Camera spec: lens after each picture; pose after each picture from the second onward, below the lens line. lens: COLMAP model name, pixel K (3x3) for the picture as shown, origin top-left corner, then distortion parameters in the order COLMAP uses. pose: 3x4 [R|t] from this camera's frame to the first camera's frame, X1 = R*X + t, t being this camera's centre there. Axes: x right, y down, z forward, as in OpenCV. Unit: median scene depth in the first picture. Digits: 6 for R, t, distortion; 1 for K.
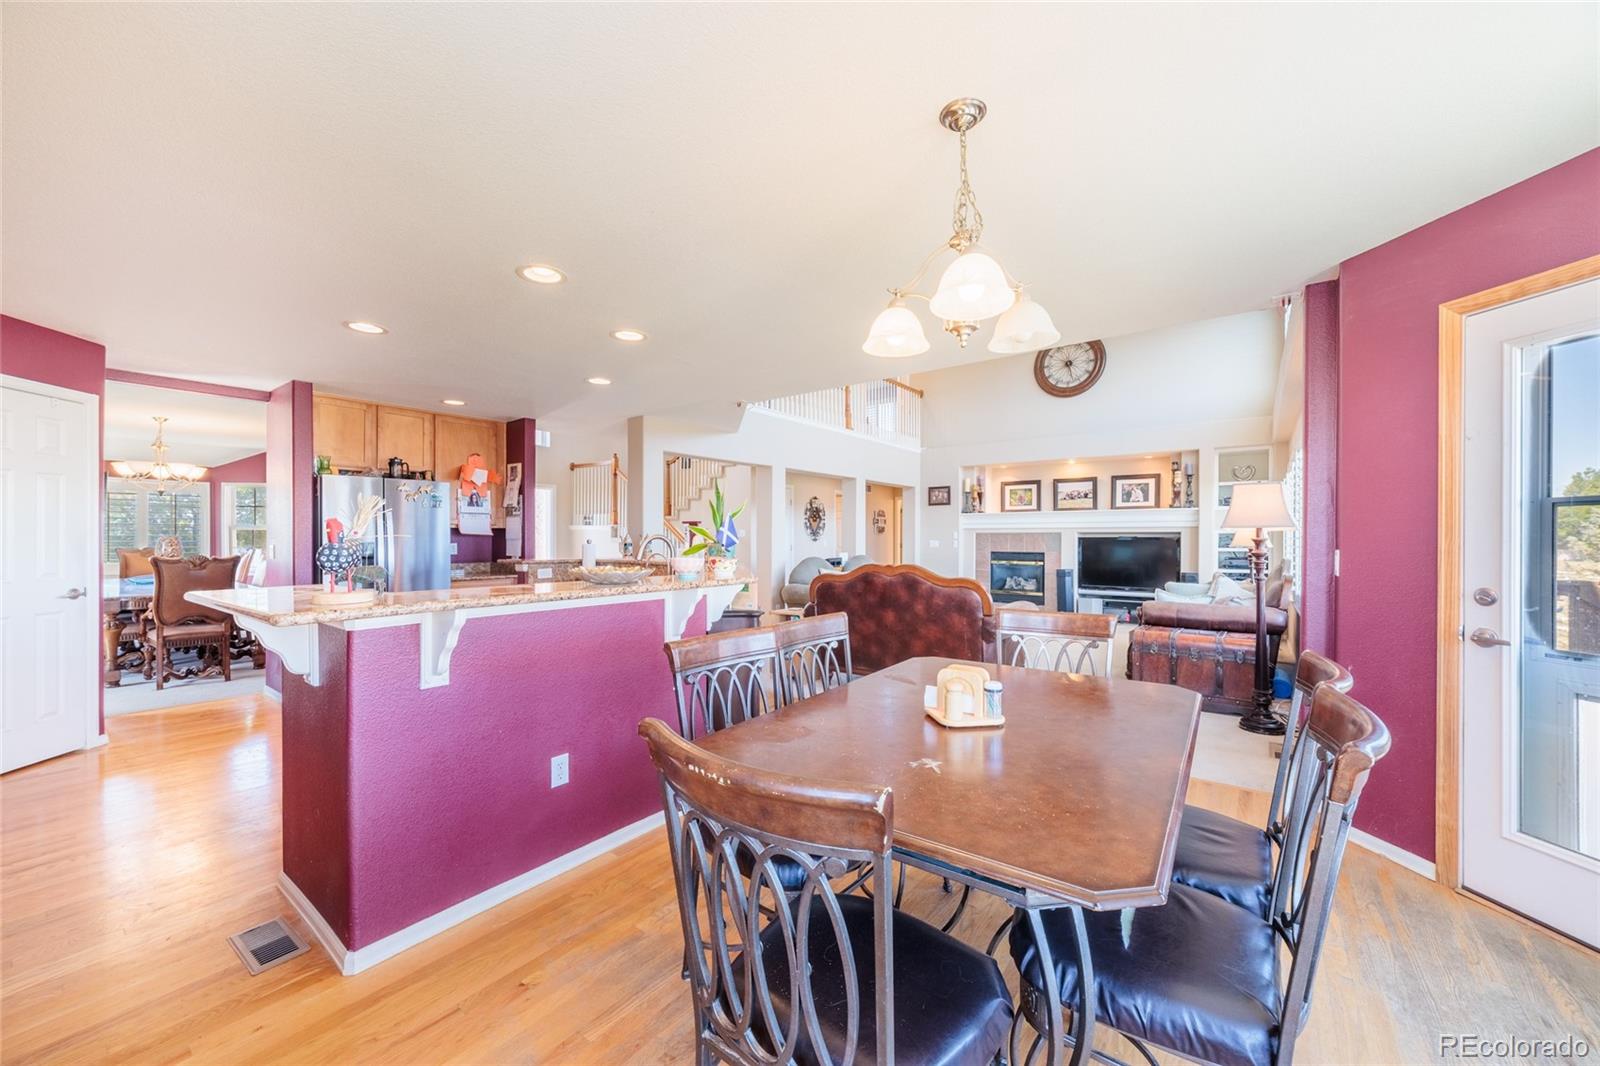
lens RADIAL K [[599.0, 0, 796.6], [0, 599.0, 539.7], [0, 0, 1]] dist [-0.004804, 0.003241]
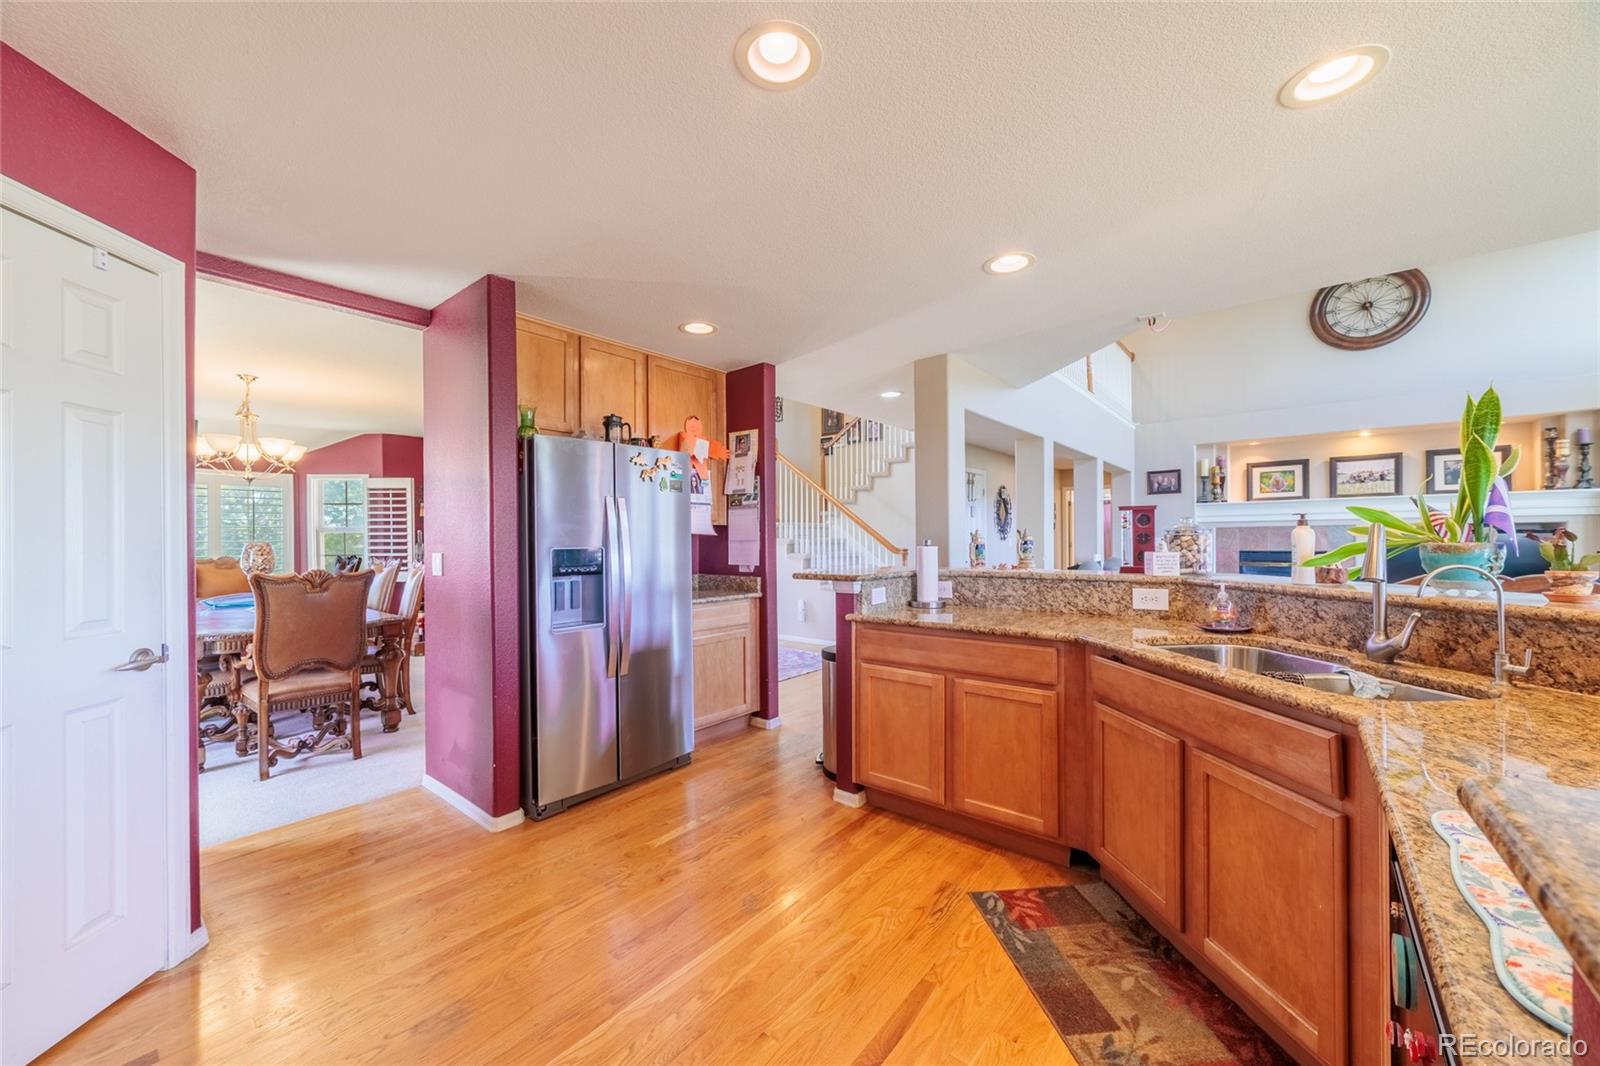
lens RADIAL K [[599.0, 0, 798.2], [0, 599.0, 540.3], [0, 0, 1]] dist [-0.004804, 0.003241]
pose [[0.999221, -0.011165, -0.037856, -0.257665], [0.011120, 0.999937, -0.001408, 0.000277], [0.037869, 0.000986, 0.999282, 0.210299]]
